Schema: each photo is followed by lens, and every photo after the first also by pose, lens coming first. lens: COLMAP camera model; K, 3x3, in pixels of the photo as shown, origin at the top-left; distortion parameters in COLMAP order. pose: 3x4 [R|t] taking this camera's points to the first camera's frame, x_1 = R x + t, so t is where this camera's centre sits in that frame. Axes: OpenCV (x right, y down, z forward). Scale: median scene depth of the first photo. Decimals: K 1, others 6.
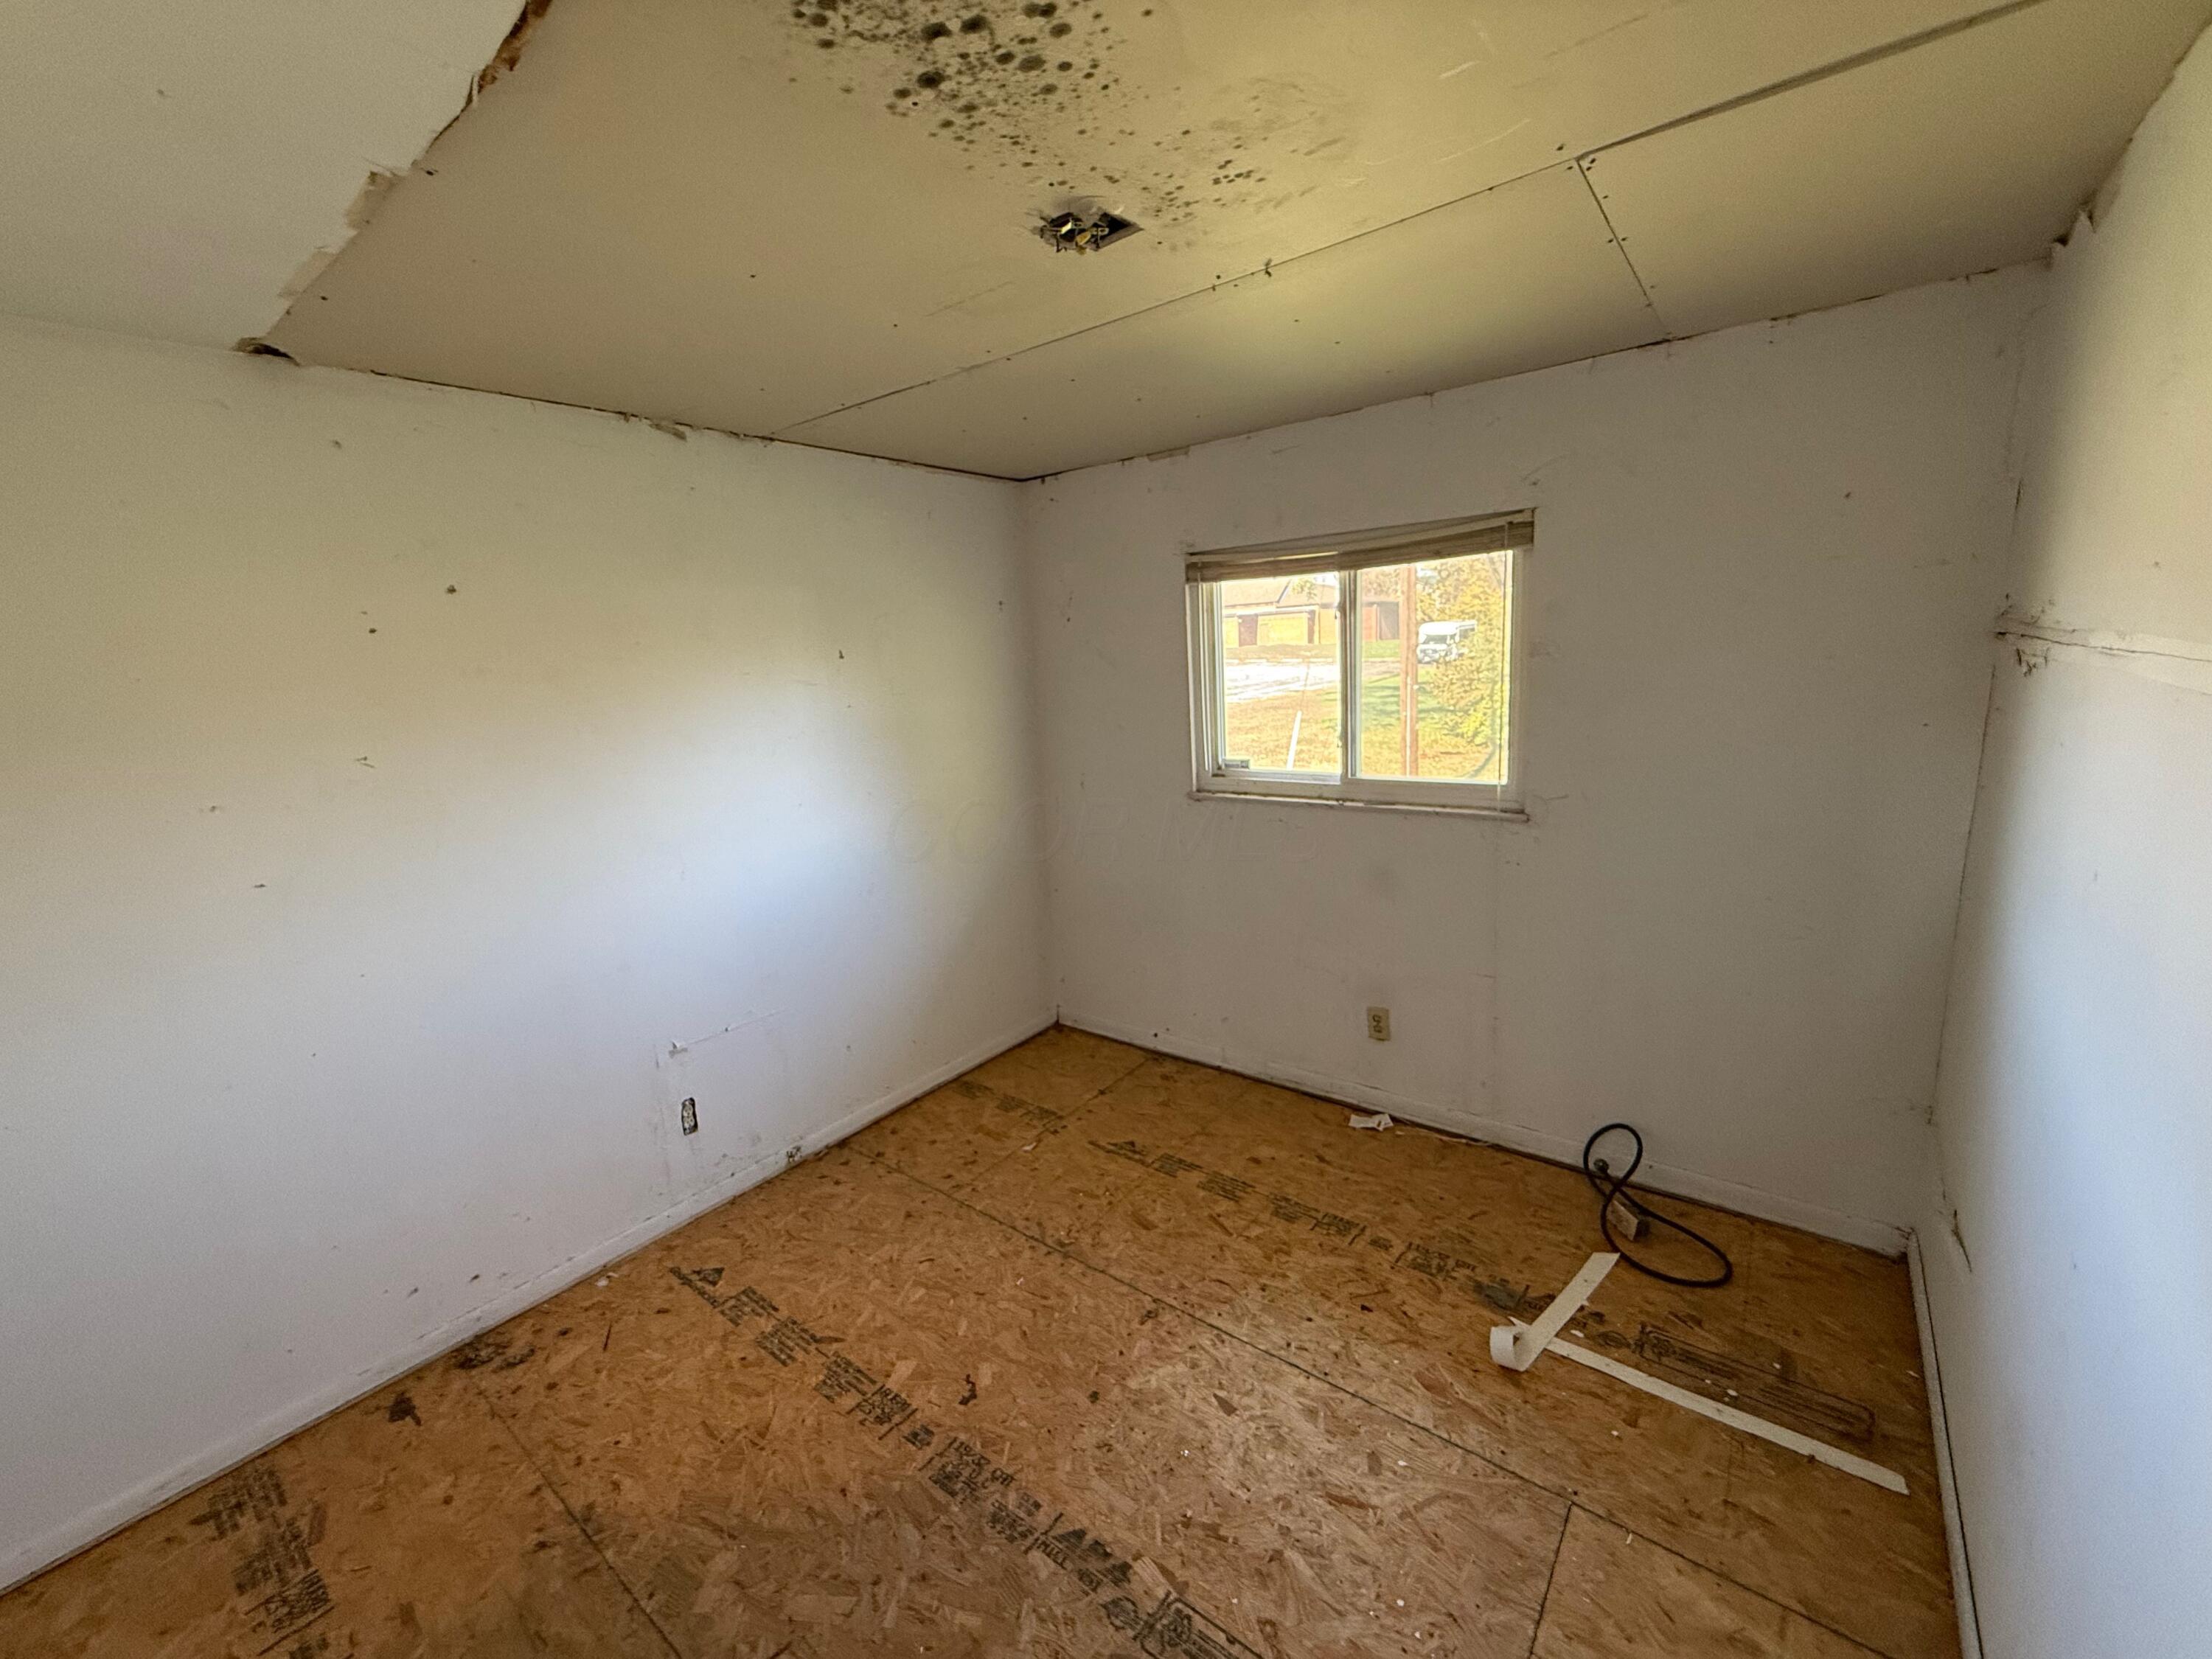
lens RADIAL K [[884.5, 0, 1104.9], [0, 884.5, 823.7], [0, 0, 1]] dist [-0.003029, 0.001575]
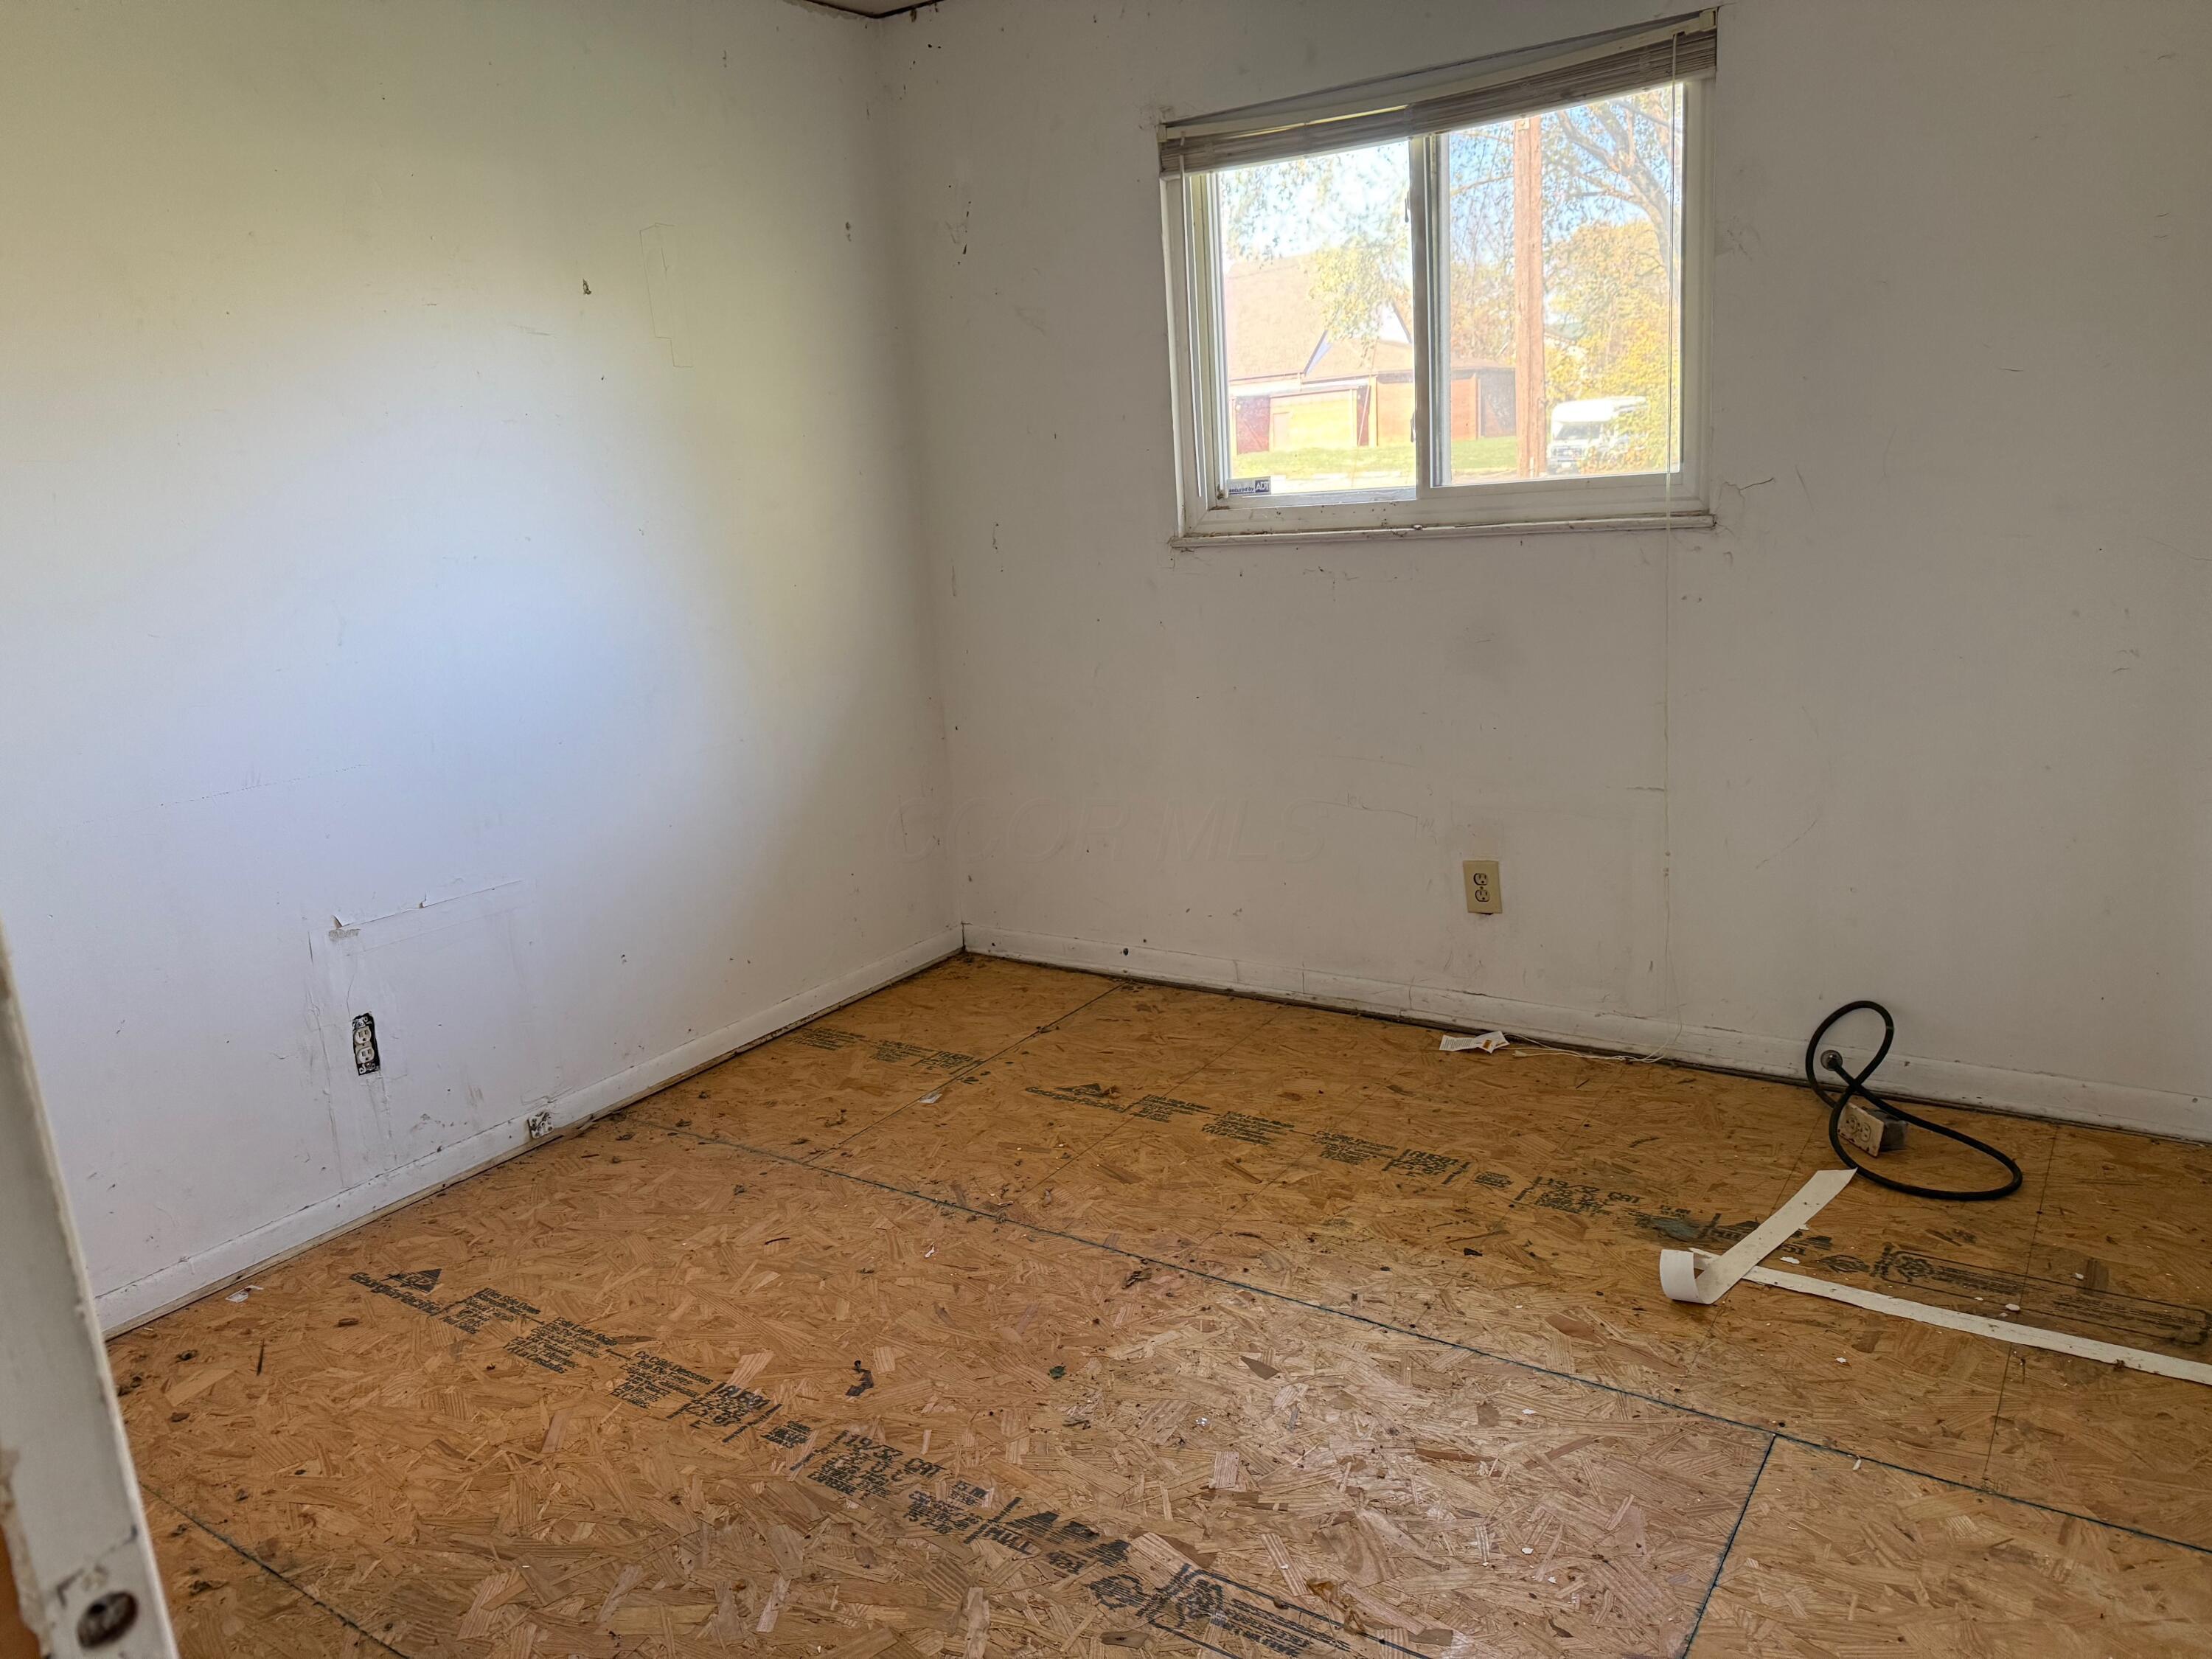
lens RADIAL K [[1553.3, 0, 1101.8], [0, 1553.3, 826.6], [0, 0, 1]] dist [0.038699, -0.044039]
pose [[0.997941, -0.027317, 0.058028, -0.030110], [0.025255, 0.999033, 0.035991, 0.179638], [-0.058955, -0.034451, 0.997666, -0.105387]]
